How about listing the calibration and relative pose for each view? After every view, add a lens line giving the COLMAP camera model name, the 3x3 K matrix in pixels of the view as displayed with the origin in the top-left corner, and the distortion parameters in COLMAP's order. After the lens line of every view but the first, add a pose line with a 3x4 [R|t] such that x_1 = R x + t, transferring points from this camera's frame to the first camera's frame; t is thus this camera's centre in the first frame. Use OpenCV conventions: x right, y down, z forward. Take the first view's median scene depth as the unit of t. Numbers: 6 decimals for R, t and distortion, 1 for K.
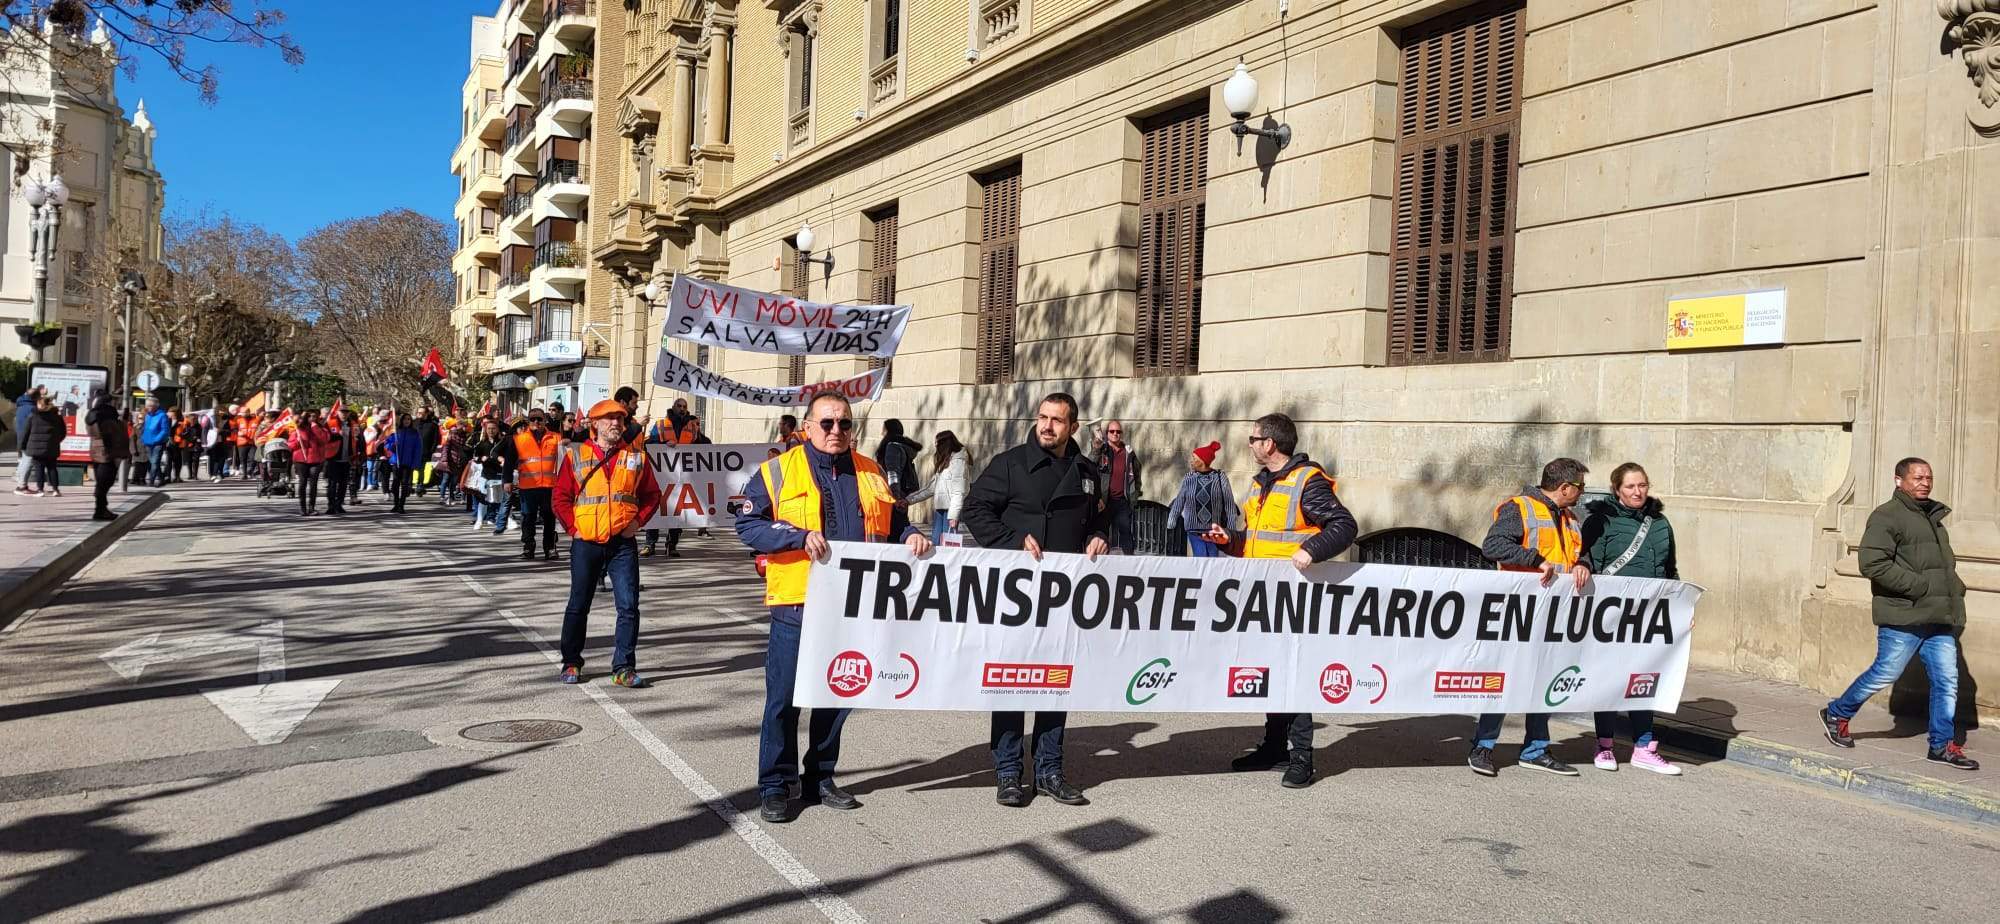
lens RADIAL K [[1452.3, 0, 993.7], [0, 1452.3, 463.0], [0, 0, 1]] dist [0.053599, -0.009454]
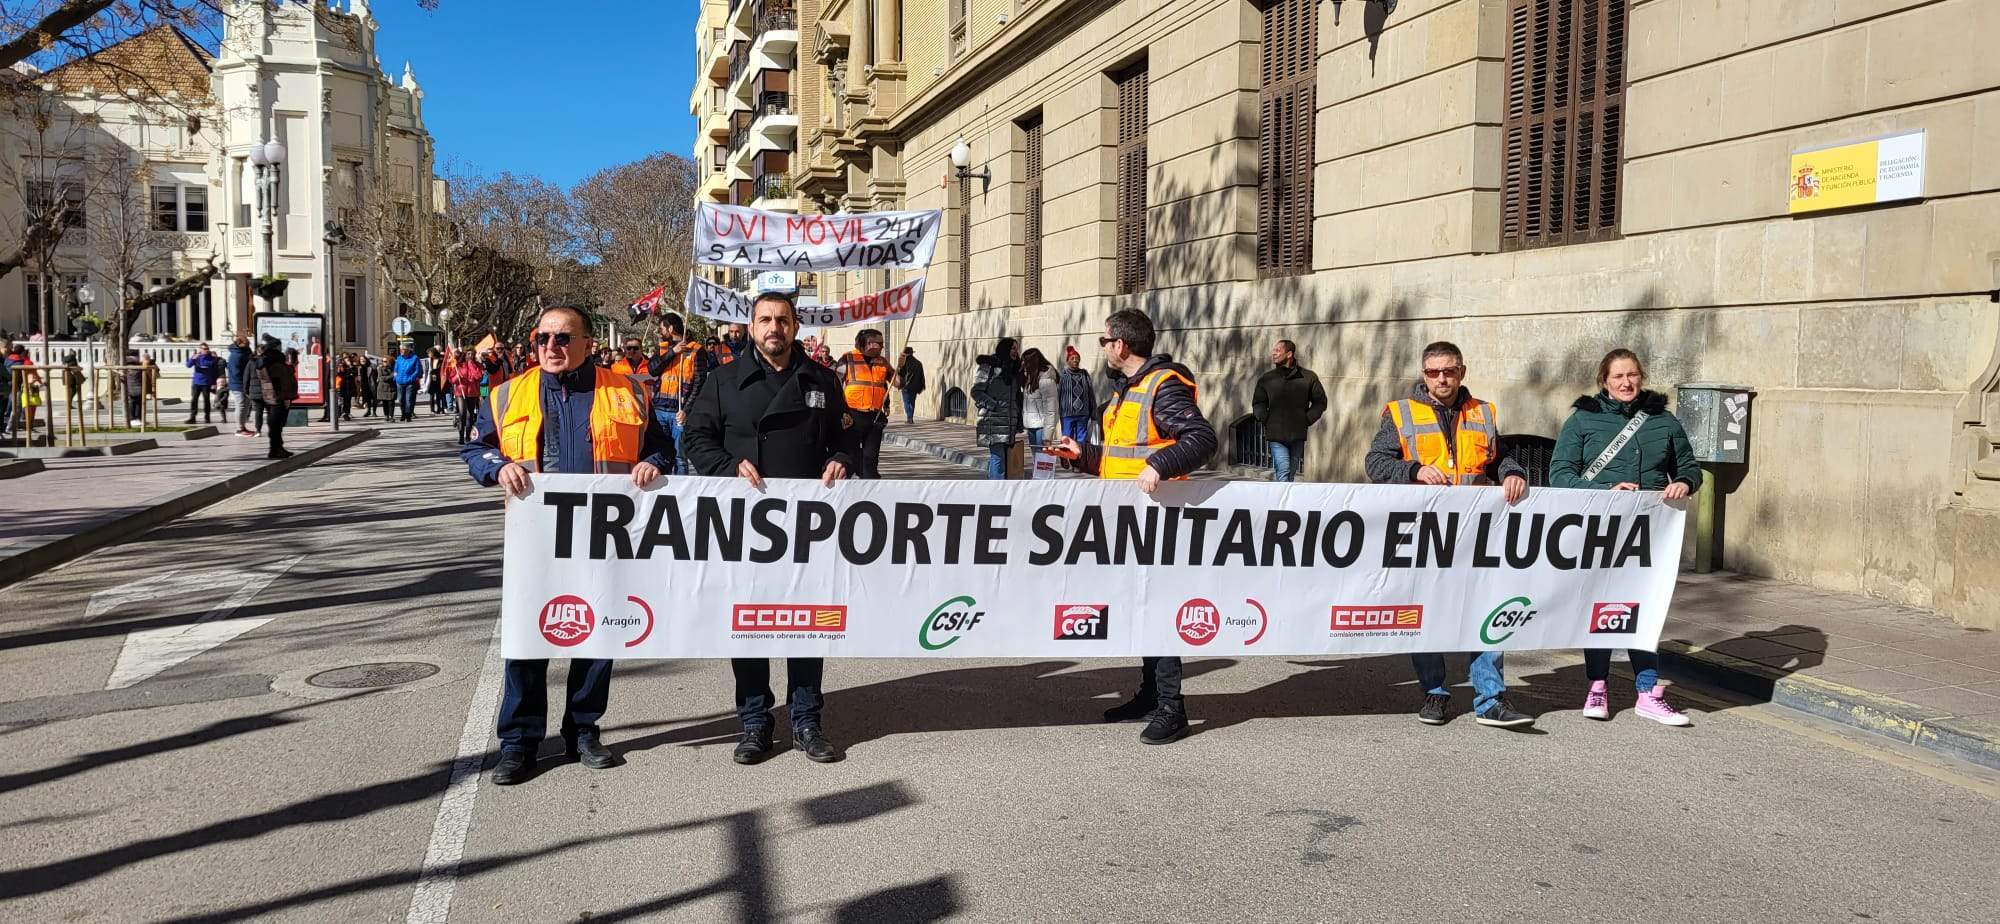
lens RADIAL K [[1453.6, 0, 1000.0], [0, 1453.6, 462.0], [0, 0, 1]] dist [0.058494, -0.025626]
pose [[0.984547, -0.022986, -0.173607, 0.077721], [0.032494, 0.998112, 0.052125, 0.002587], [0.172081, -0.056961, 0.983435, 0.042553]]
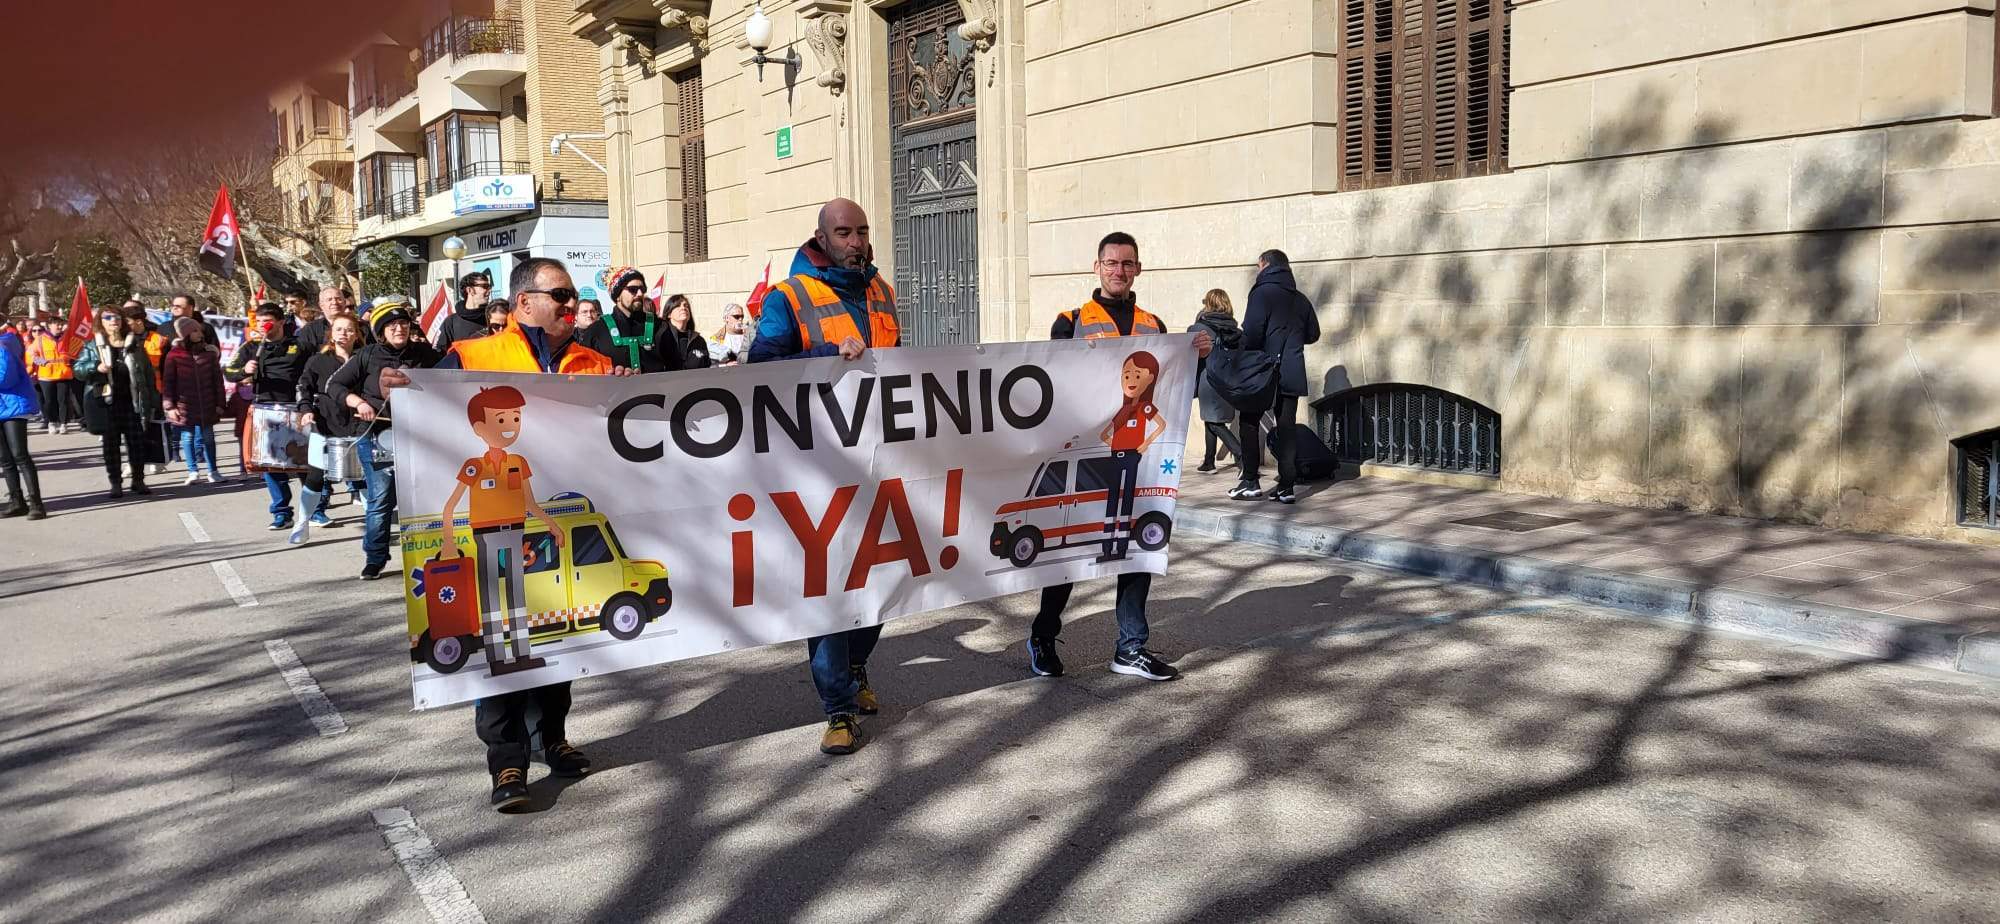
lens RADIAL K [[1453.6, 0, 1000.0], [0, 1453.6, 462.0], [0, 0, 1]] dist [0.058494, -0.025626]
pose [[0.992560, -0.063446, 0.103920, -0.385844], [0.054008, 0.994362, 0.091251, -0.024955], [-0.109124, -0.084960, 0.990391, 0.885105]]
